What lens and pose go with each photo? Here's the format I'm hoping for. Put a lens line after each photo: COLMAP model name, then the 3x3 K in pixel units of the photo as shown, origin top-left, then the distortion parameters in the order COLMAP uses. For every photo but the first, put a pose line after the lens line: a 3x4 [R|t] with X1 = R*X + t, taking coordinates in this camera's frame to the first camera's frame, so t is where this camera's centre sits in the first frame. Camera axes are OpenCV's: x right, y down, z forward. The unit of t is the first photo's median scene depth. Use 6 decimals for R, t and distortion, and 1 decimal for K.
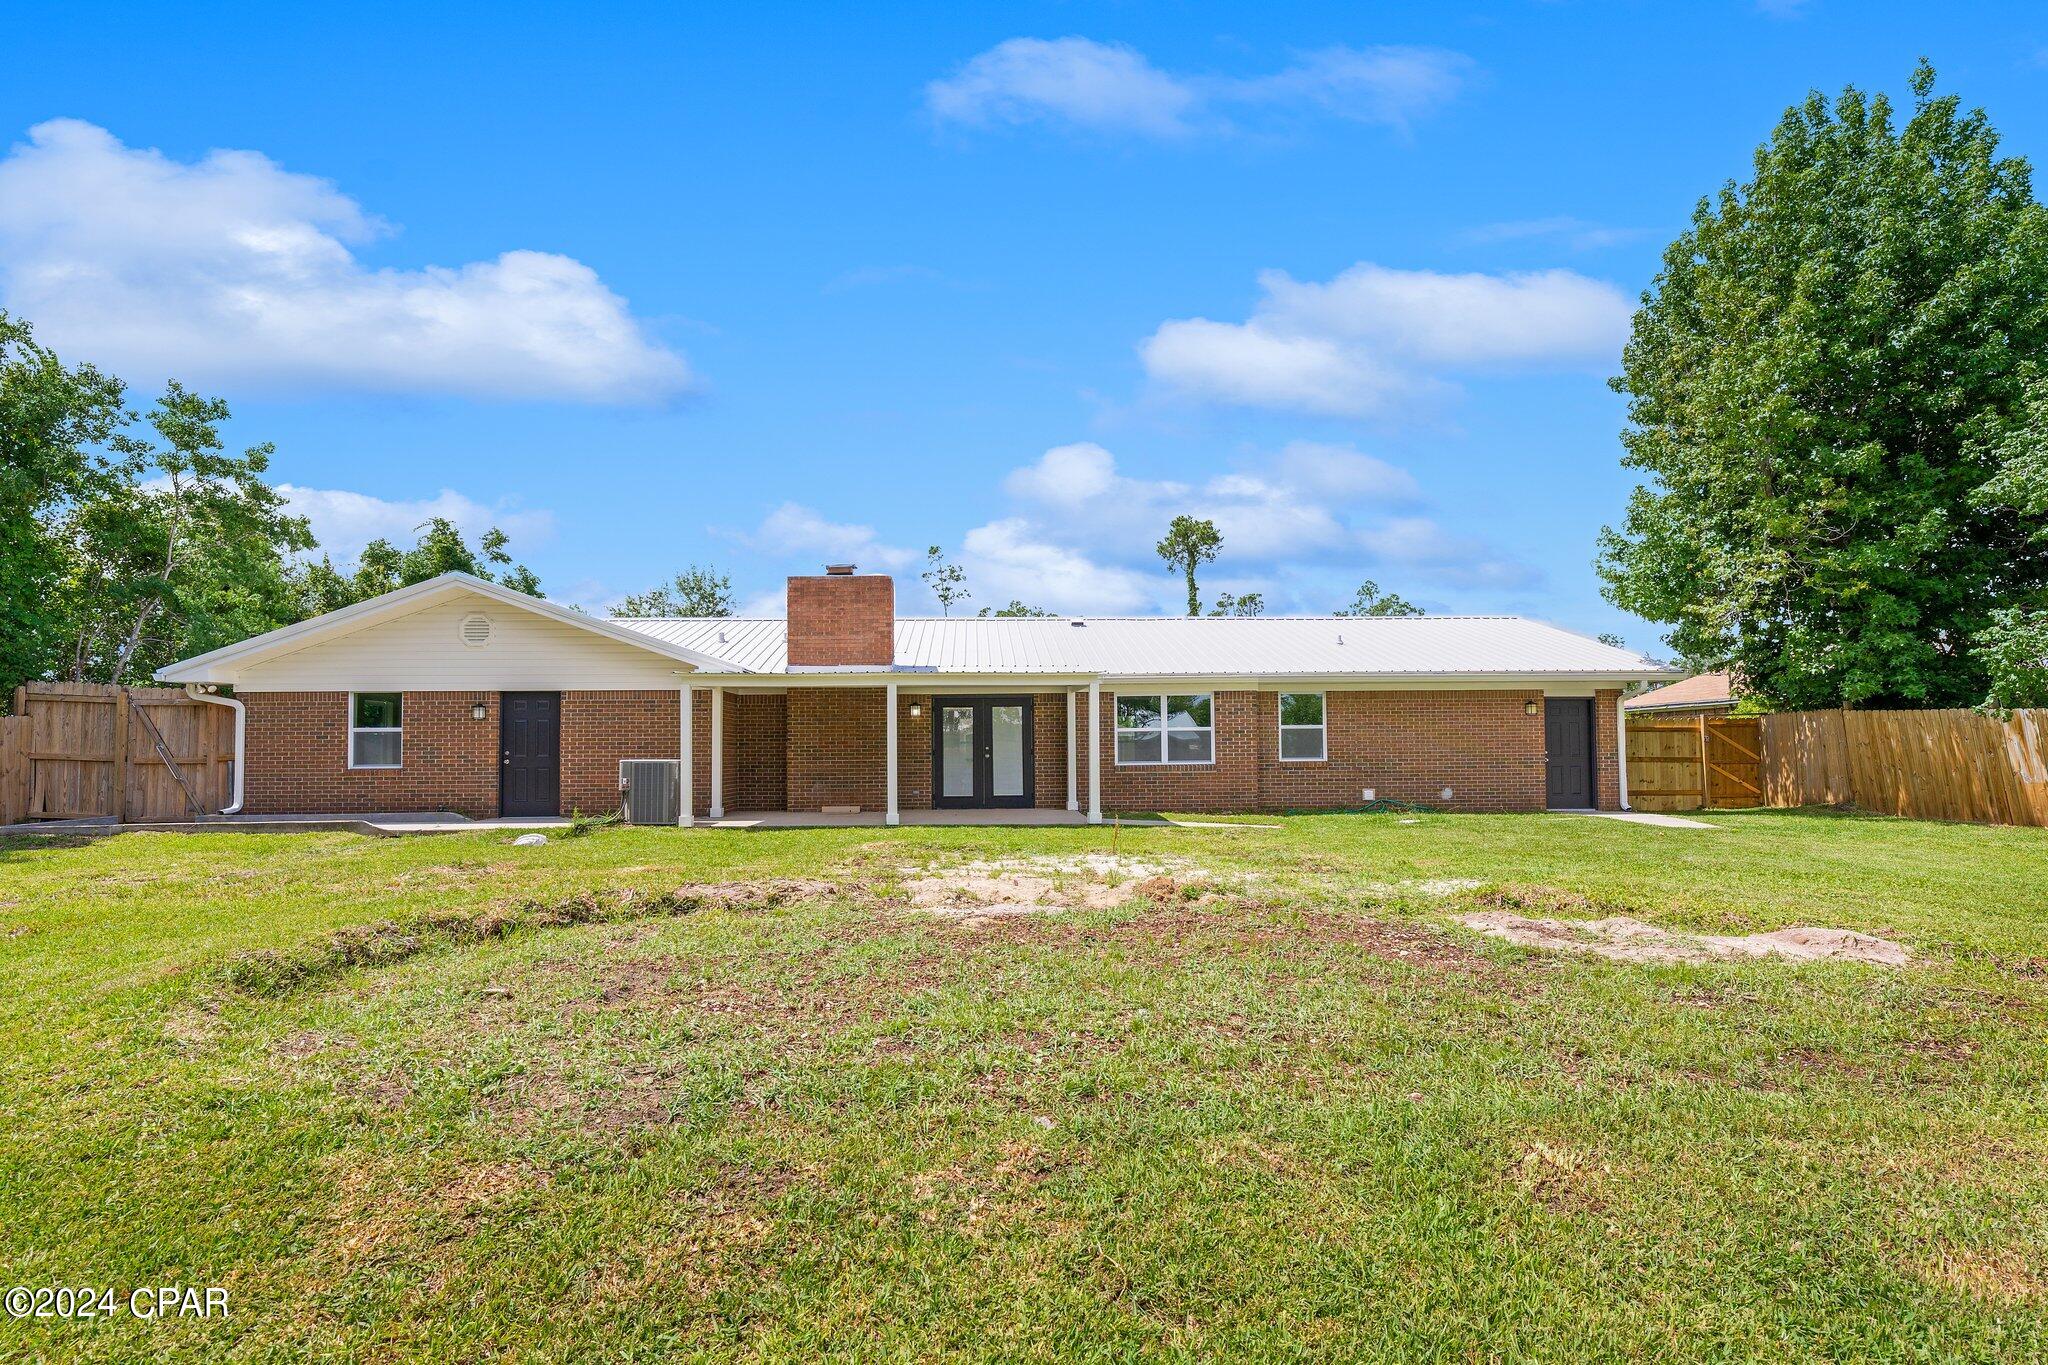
lens RADIAL K [[969.5, 0, 1023.2], [0, 969.5, 740.0], [0, 0, 1]] dist [0.001505, 0.000122]
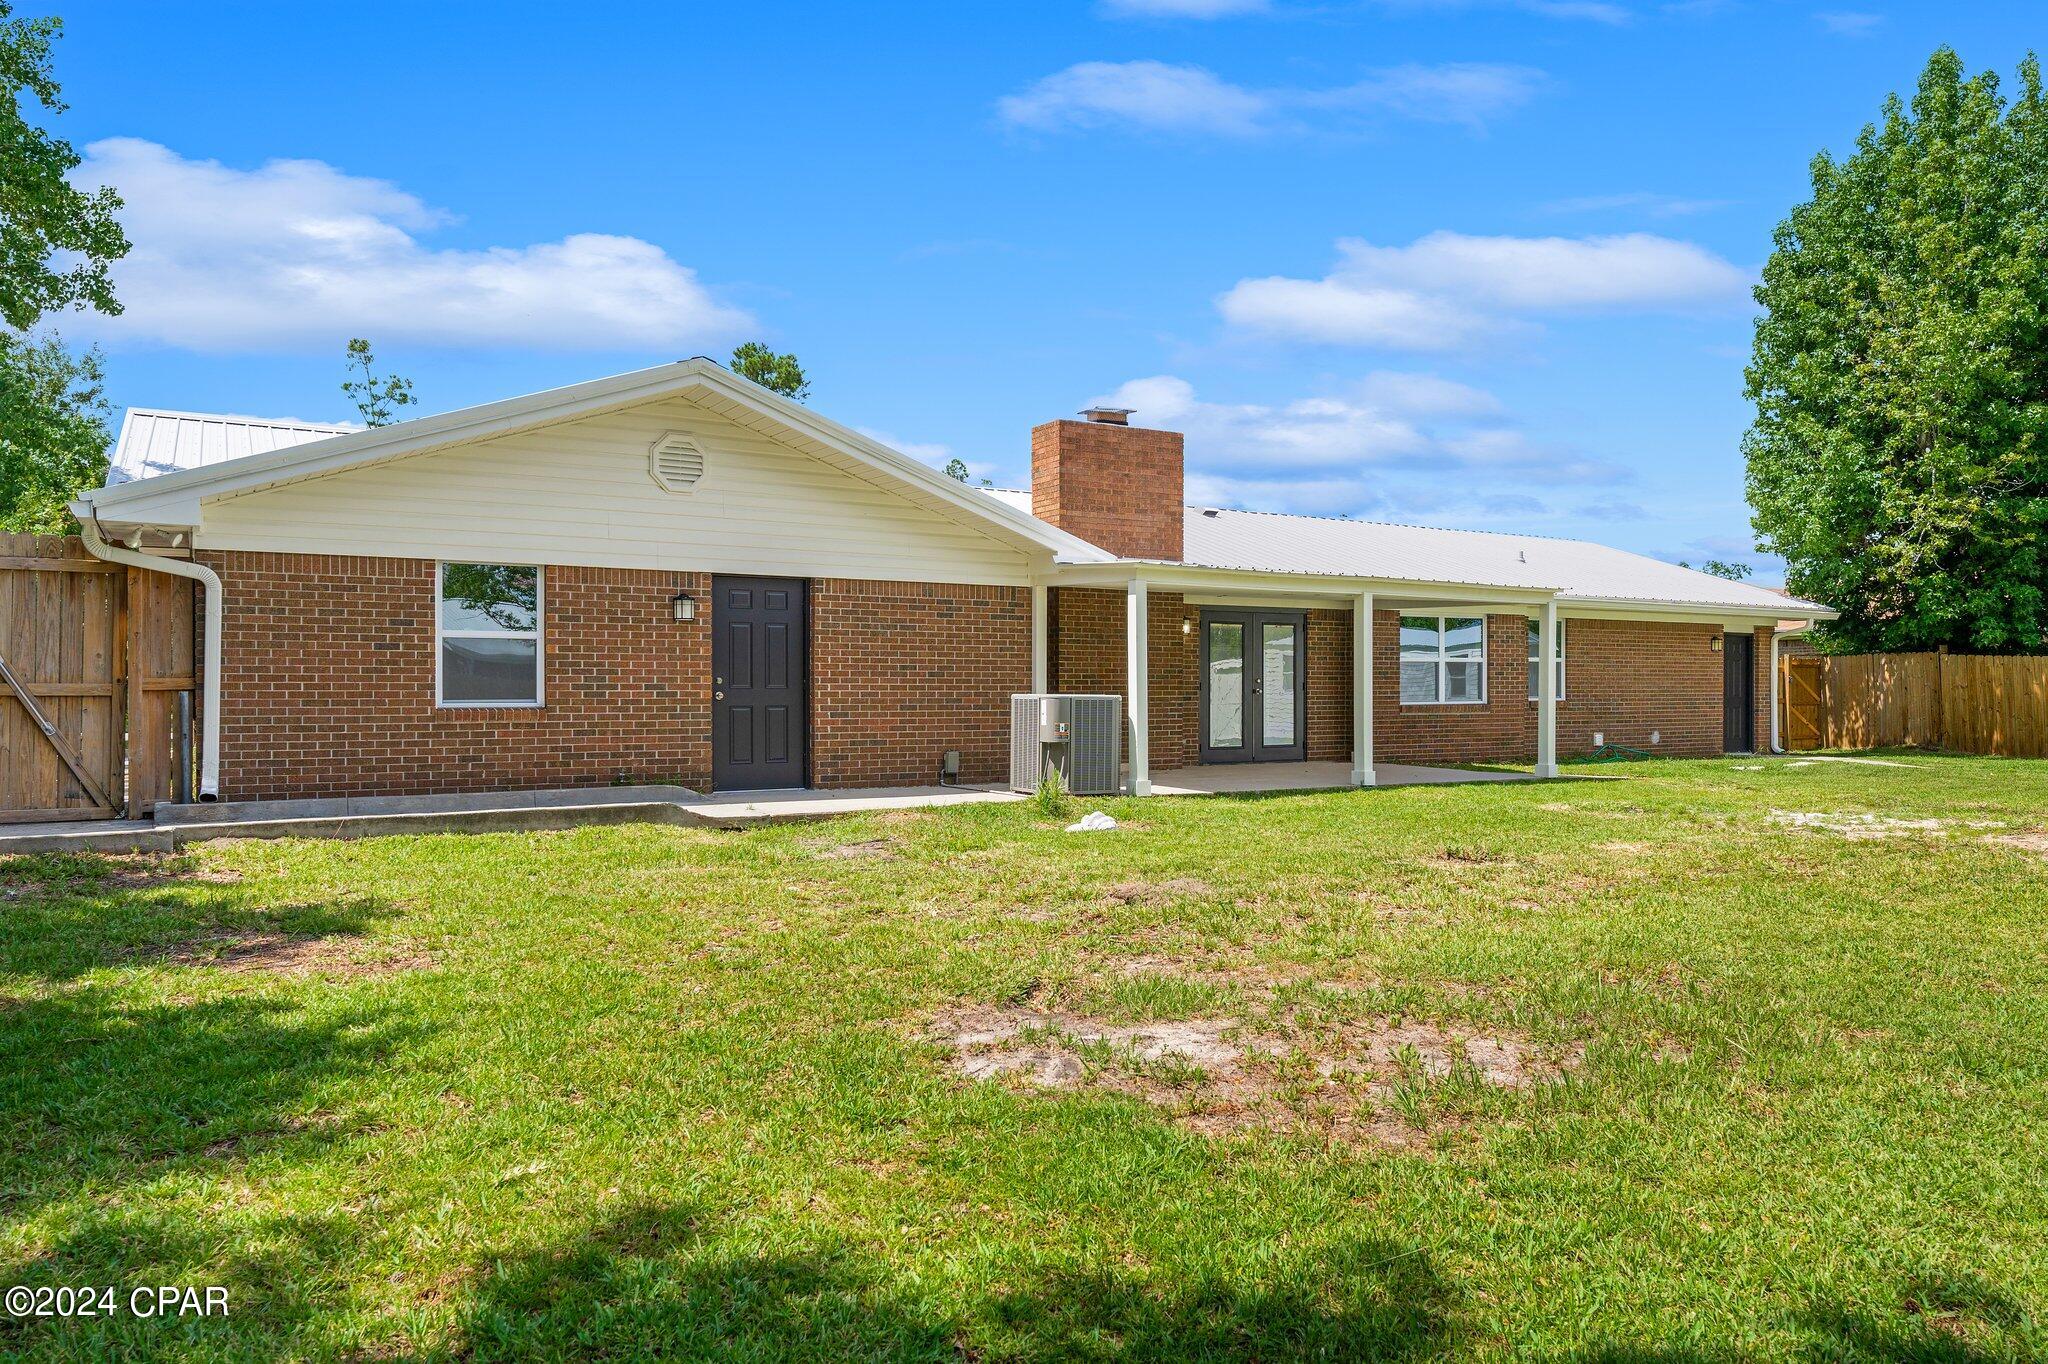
lens RADIAL K [[1376.8, 0, 1024.0], [0, 1376.8, 682.0], [0, 0, 1]] dist [0.003810, 0.004742]
pose [[0.877950, 0.011142, 0.478622, -0.715122], [-0.016943, 0.999826, 0.007805, 0.004436], [-0.478452, -0.014961, 0.877986, 0.178527]]
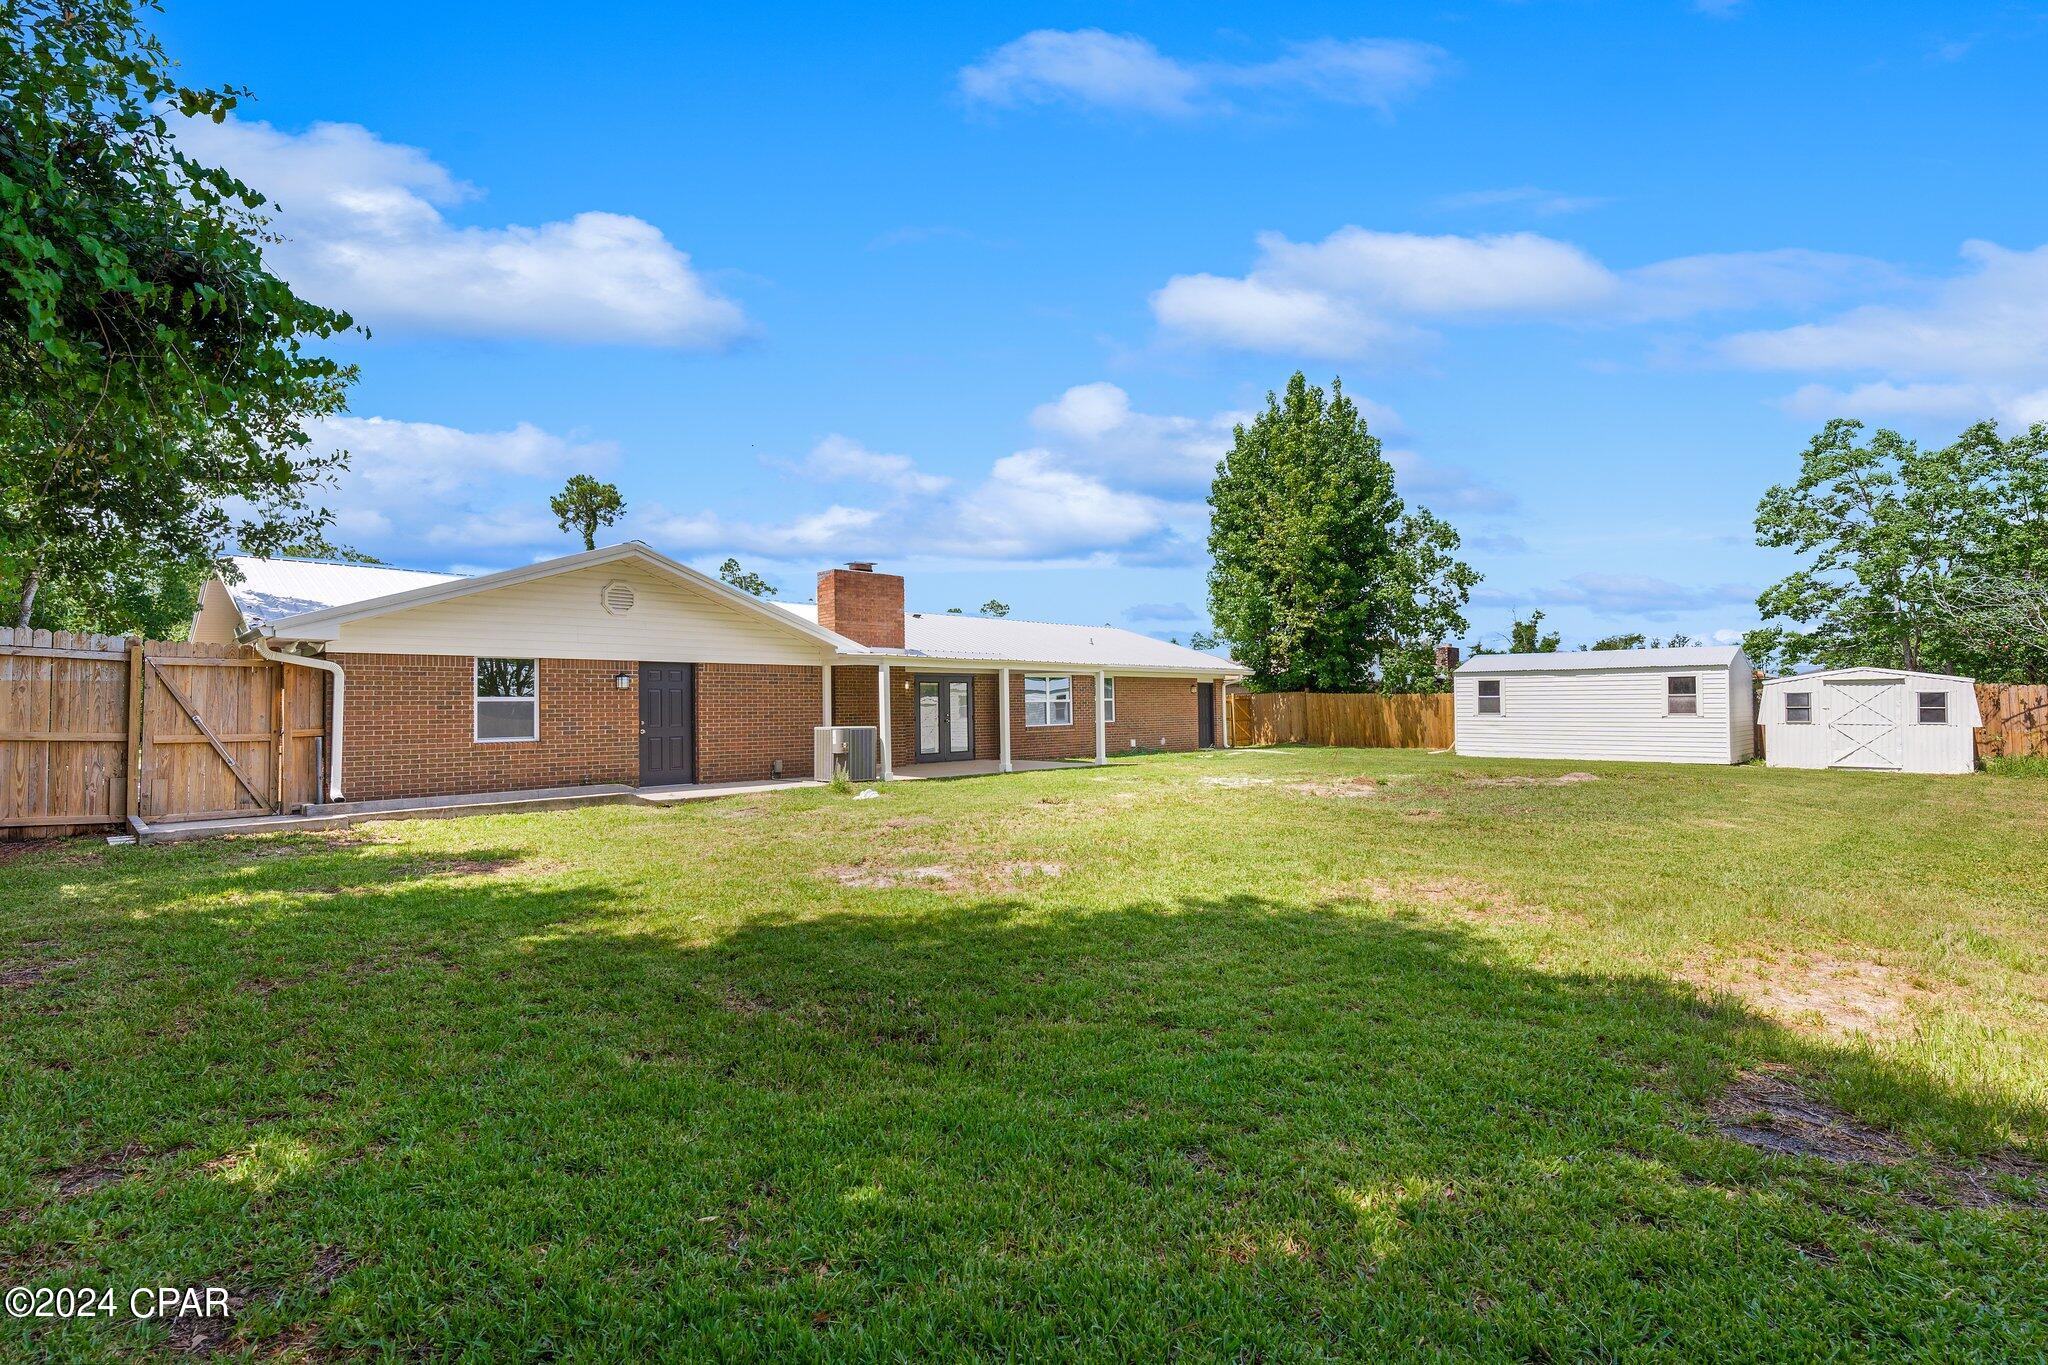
lens RADIAL K [[944.8, 0, 1024.0], [0, 944.8, 682.5], [0, 0, 1]] dist [-0.000259, 0.000021]
pose [[0.727110, 0.017281, 0.686304, -0.855389], [-0.002373, 0.999740, -0.022659, -0.006591], [-0.686517, 0.014847, 0.726962, 0.017877]]
